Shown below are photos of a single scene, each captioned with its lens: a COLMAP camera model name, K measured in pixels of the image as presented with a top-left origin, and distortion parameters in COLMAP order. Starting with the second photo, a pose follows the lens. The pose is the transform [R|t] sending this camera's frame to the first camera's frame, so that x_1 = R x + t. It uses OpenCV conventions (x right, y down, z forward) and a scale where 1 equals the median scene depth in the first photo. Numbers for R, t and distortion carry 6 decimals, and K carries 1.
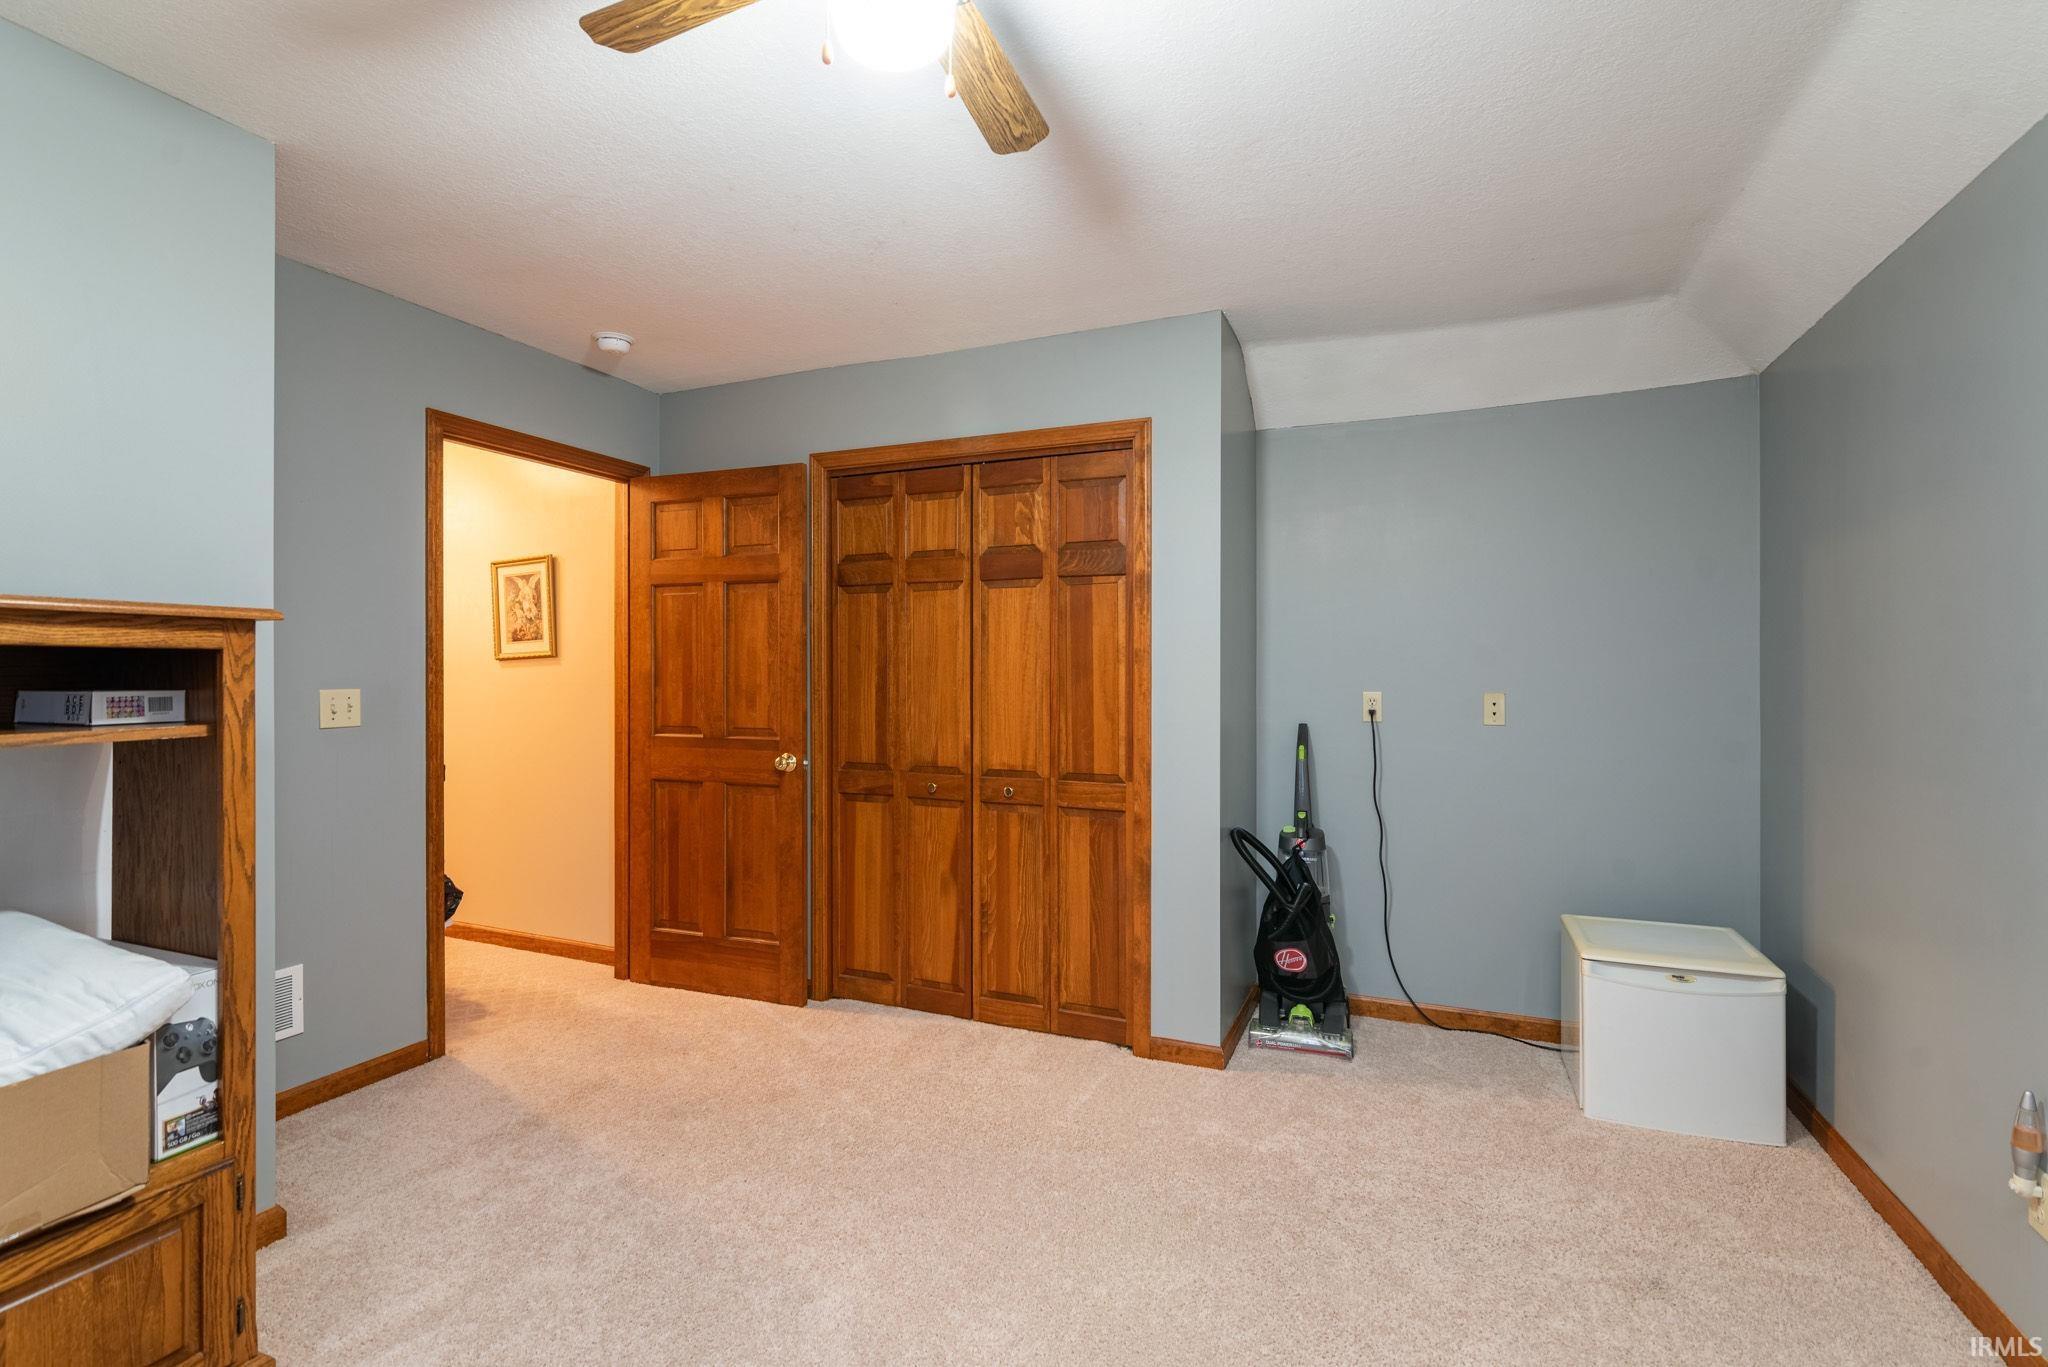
lens RADIAL K [[980.1, 0, 1024.0], [0, 980.1, 683.5], [0, 0, 1]] dist [0.000222, 0.000011]
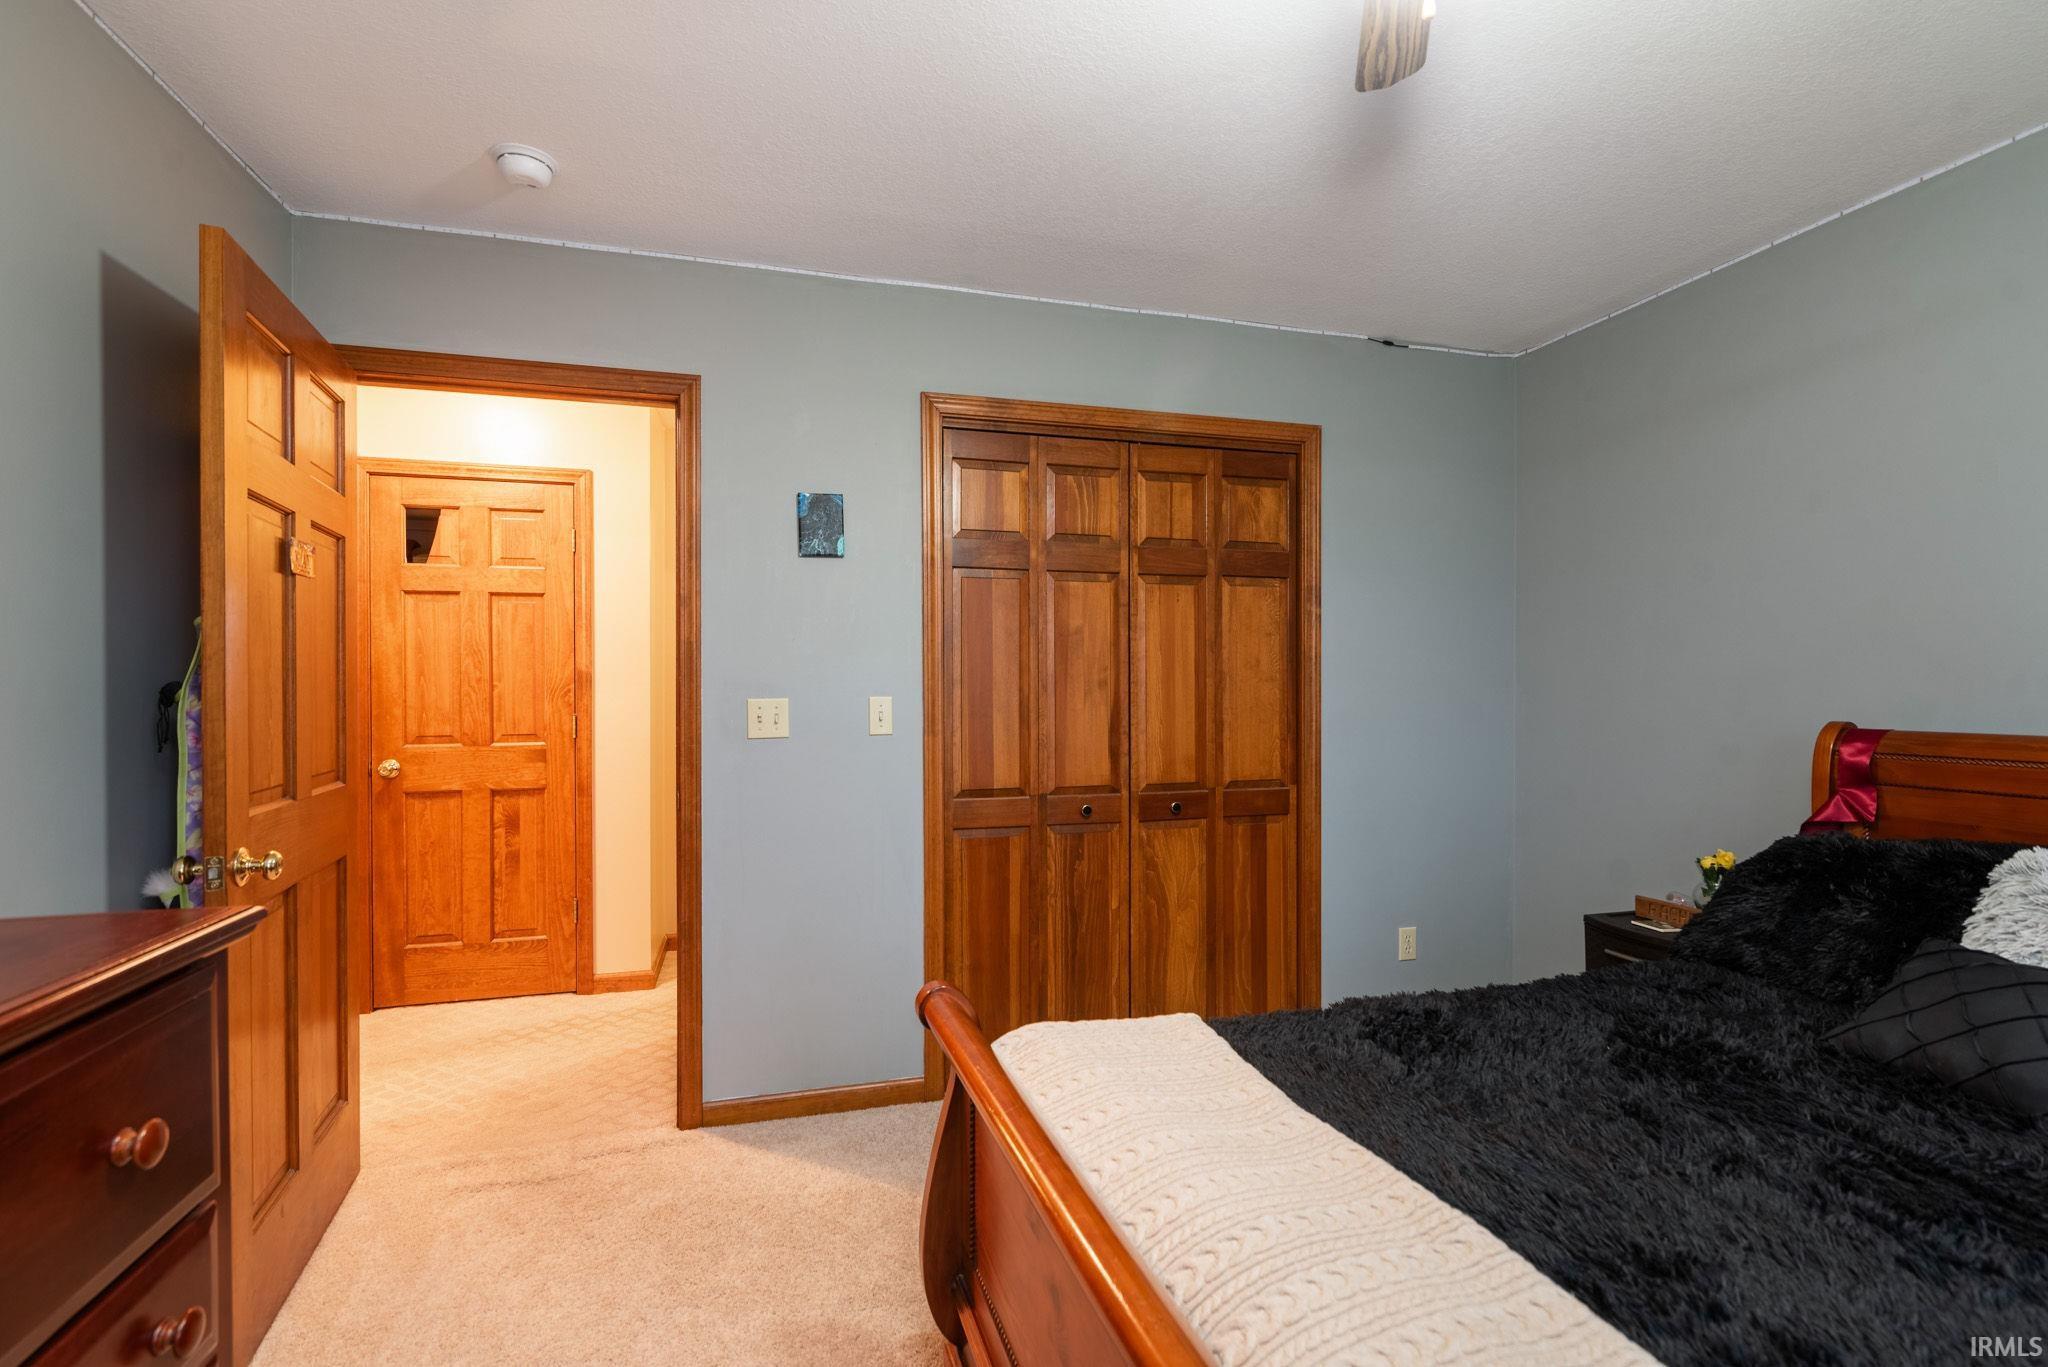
lens RADIAL K [[980.1, 0, 1024.0], [0, 980.1, 683.5], [0, 0, 1]] dist [0.000222, 0.000011]
pose [[0.789155, 0.002789, 0.614188, -0.677062], [0.004914, 0.999929, -0.010853, 0.004788], [-0.614175, 0.011583, 0.789085, 0.355142]]
